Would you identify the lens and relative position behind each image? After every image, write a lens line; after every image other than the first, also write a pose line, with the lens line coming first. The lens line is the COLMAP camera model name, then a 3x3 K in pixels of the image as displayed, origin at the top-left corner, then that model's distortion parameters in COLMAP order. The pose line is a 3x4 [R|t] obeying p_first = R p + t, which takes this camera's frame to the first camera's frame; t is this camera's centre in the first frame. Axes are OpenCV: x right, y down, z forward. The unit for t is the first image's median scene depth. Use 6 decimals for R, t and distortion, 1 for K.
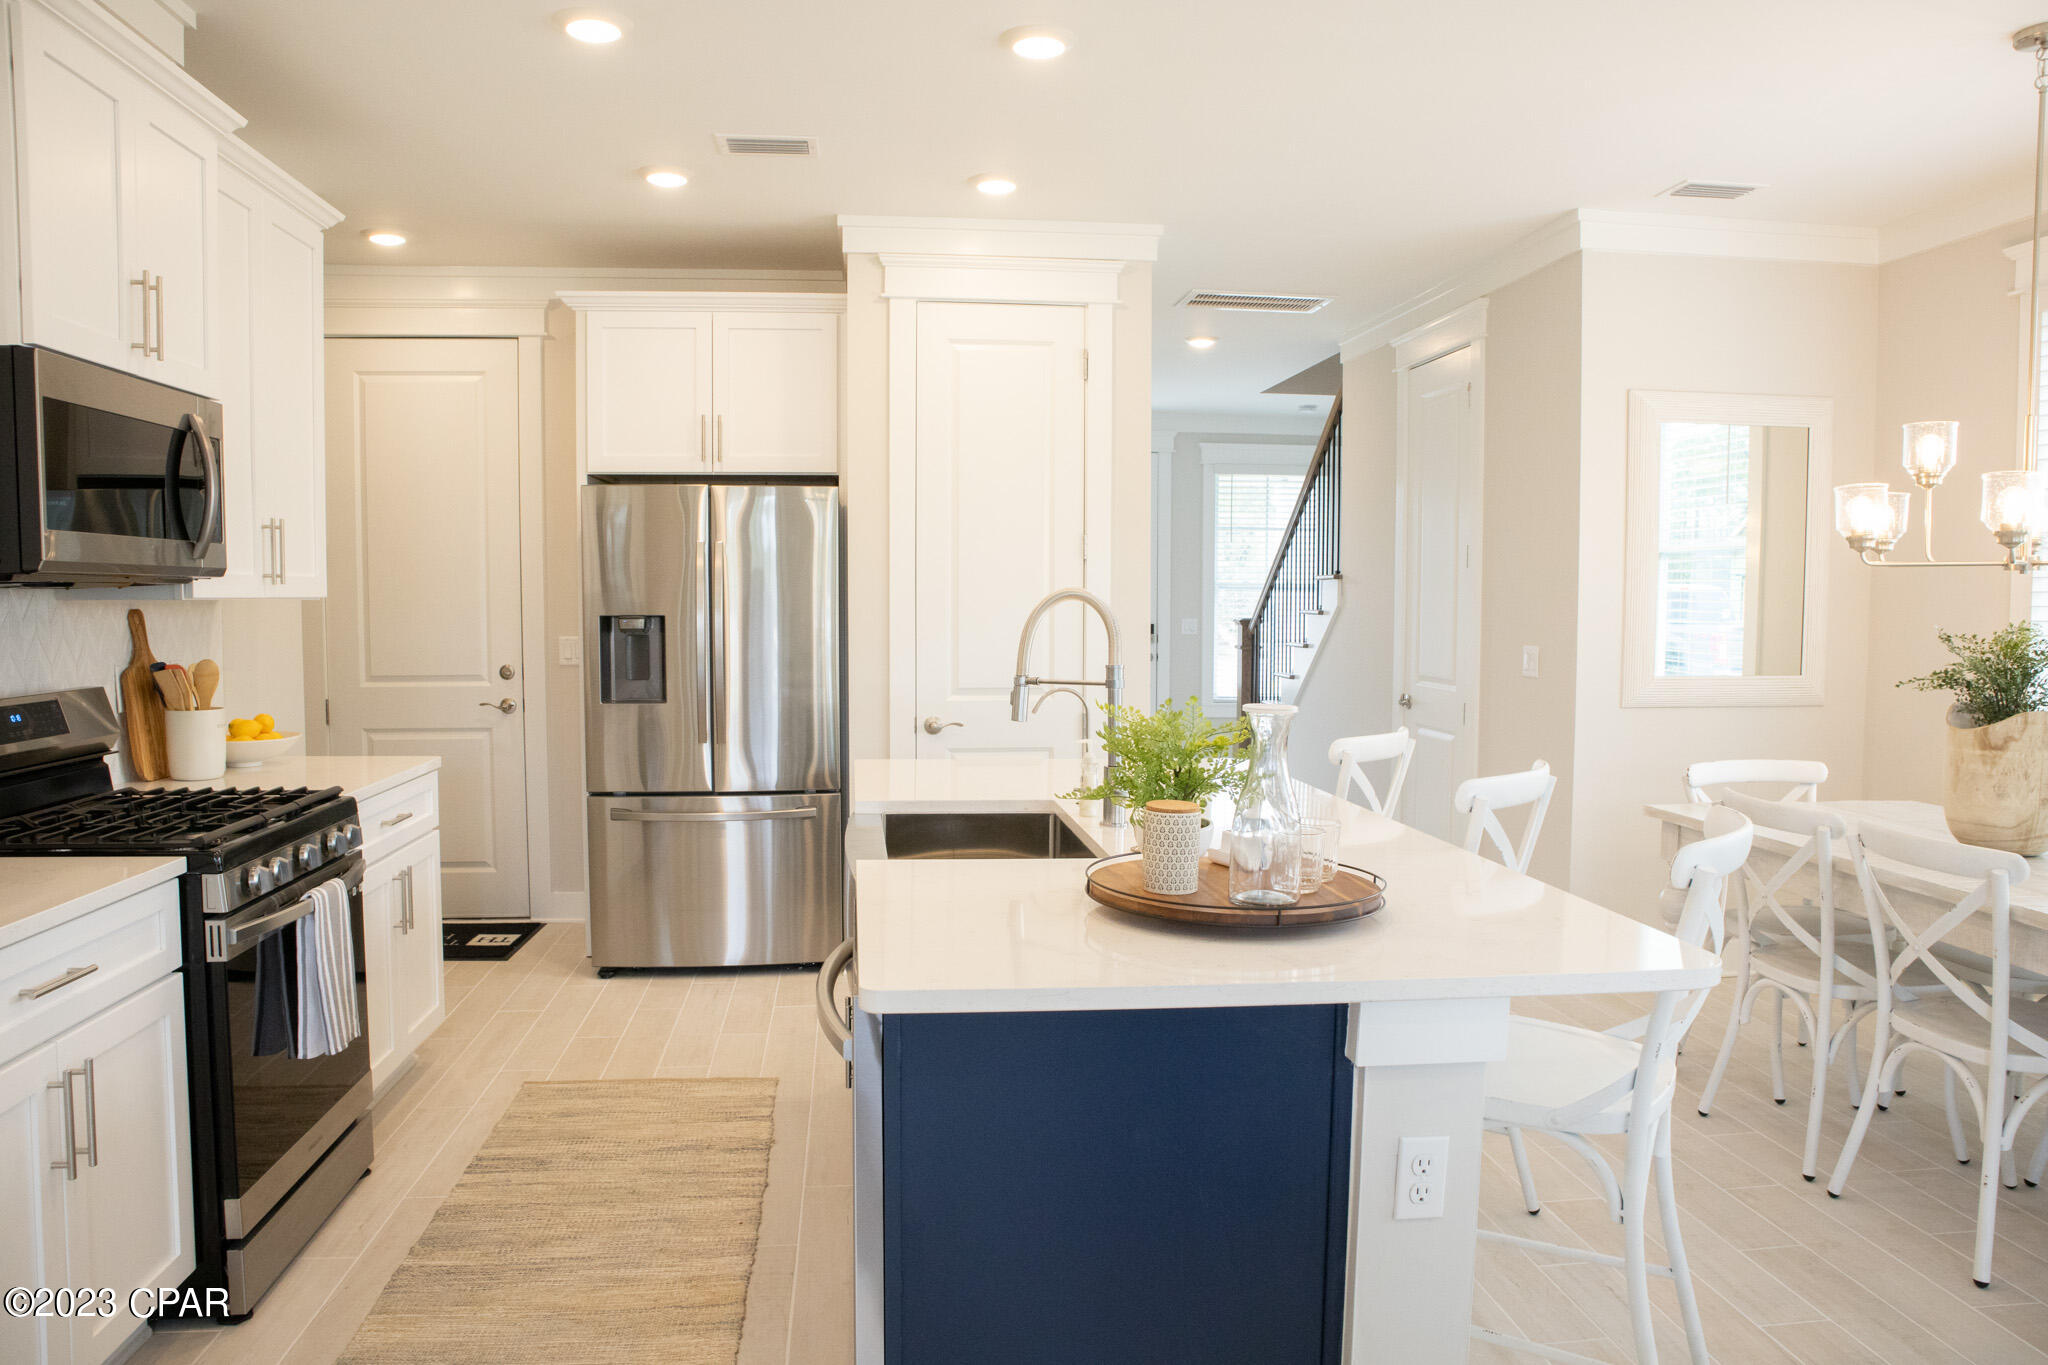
lens RADIAL K [[1419.2, 0, 1023.8], [0, 1419.2, 689.3], [0, 0, 1]] dist [-0.122811, 0.076395]
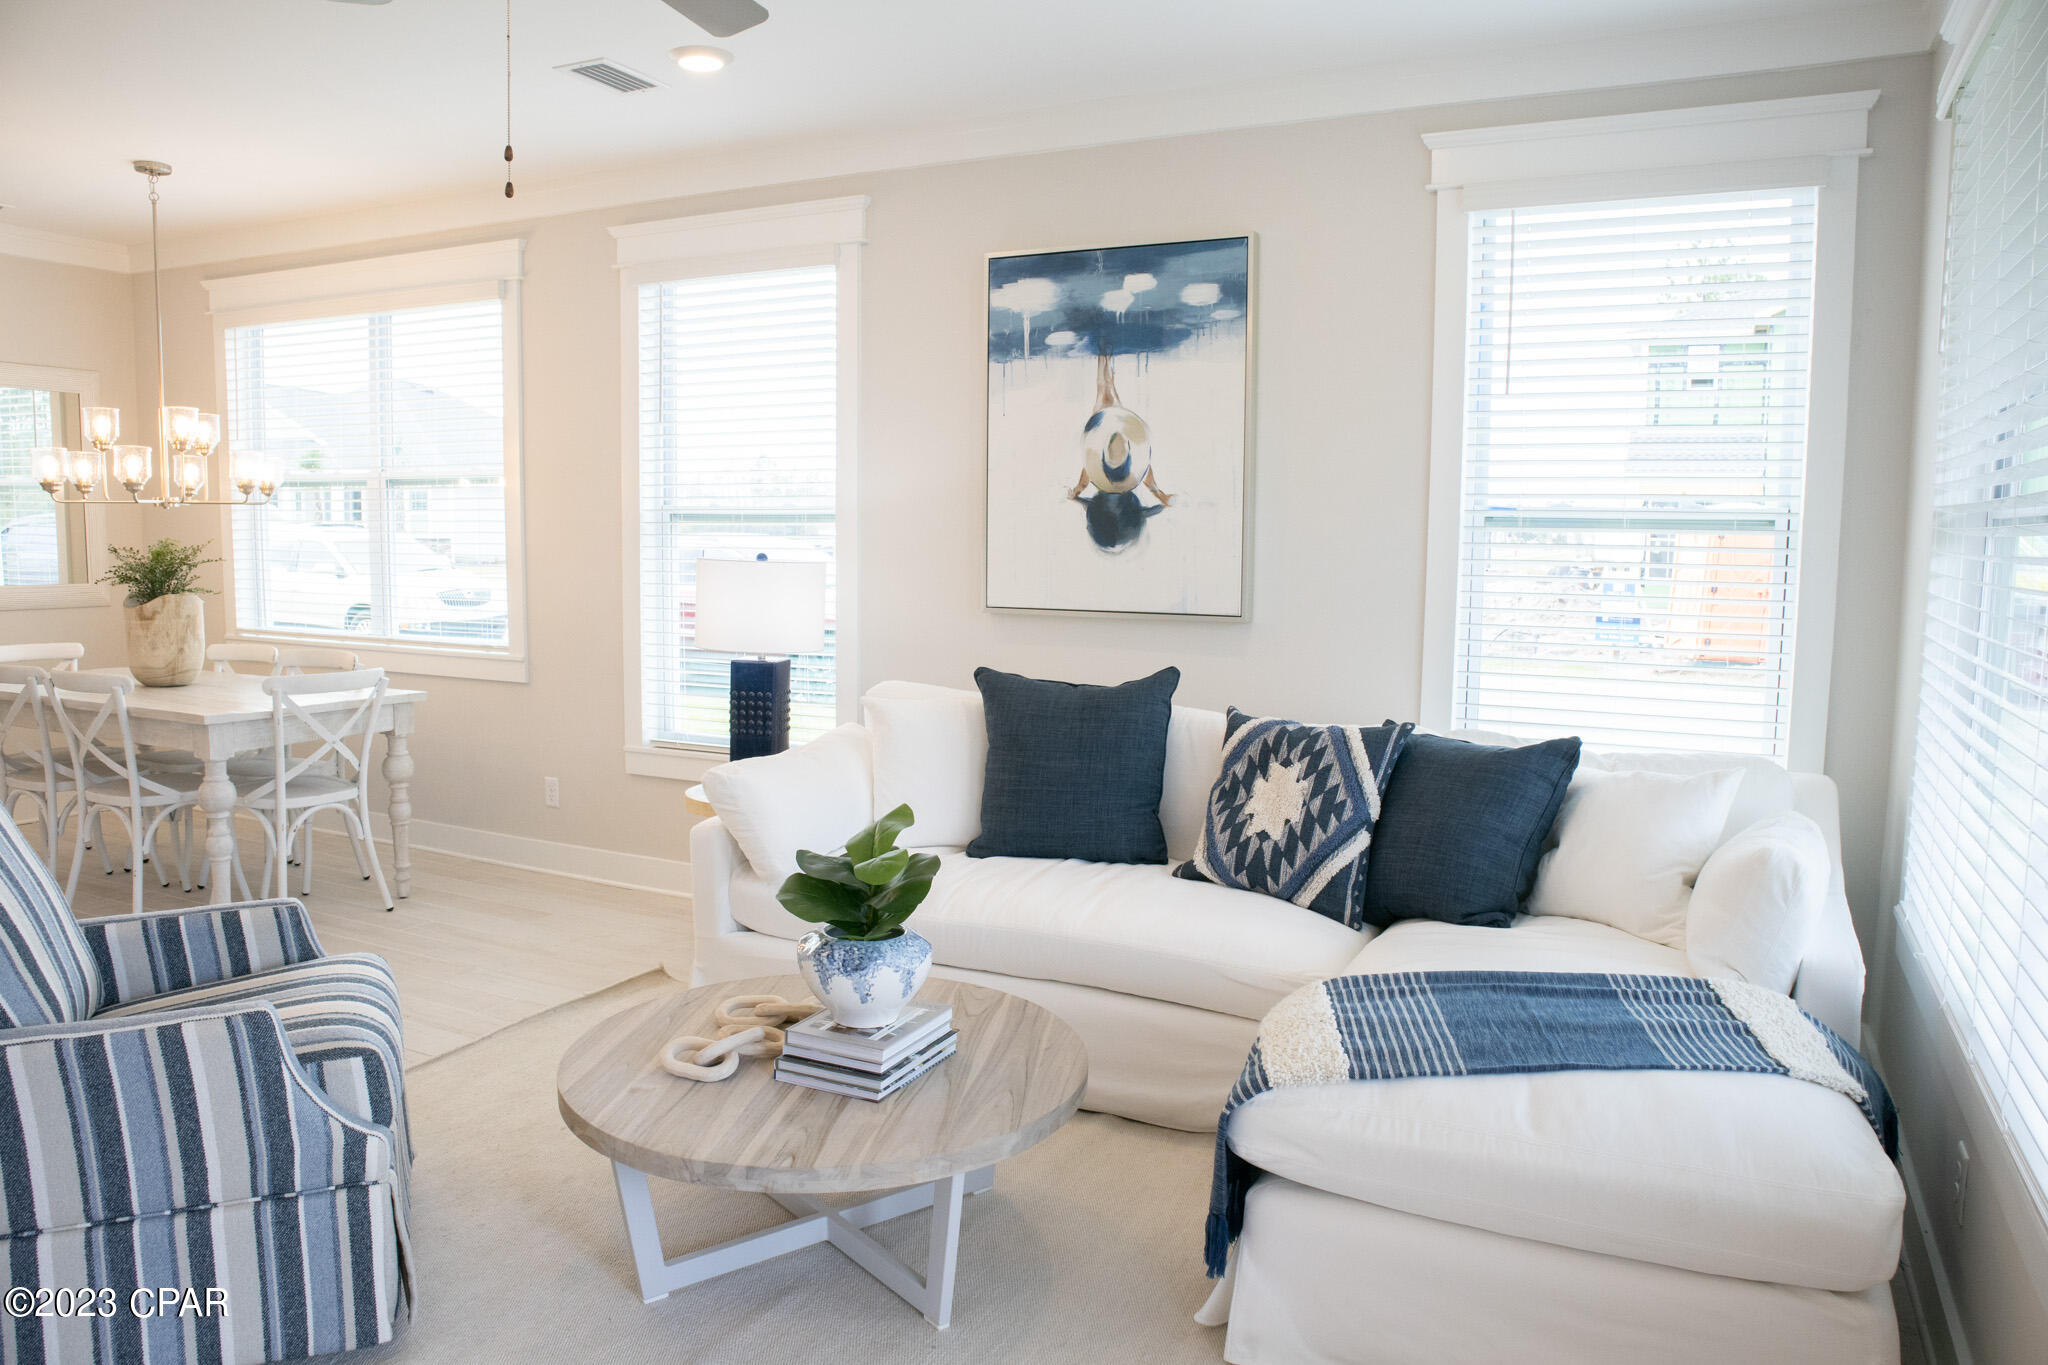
lens RADIAL K [[1419.2, 0, 1023.8], [0, 1419.2, 689.3], [0, 0, 1]] dist [-0.122811, 0.076395]
pose [[0.544931, -0.089362, 0.833705, -0.047227], [0.043031, 0.995975, 0.078629, 0.031423], [-0.837376, -0.006972, 0.546583, -0.525802]]
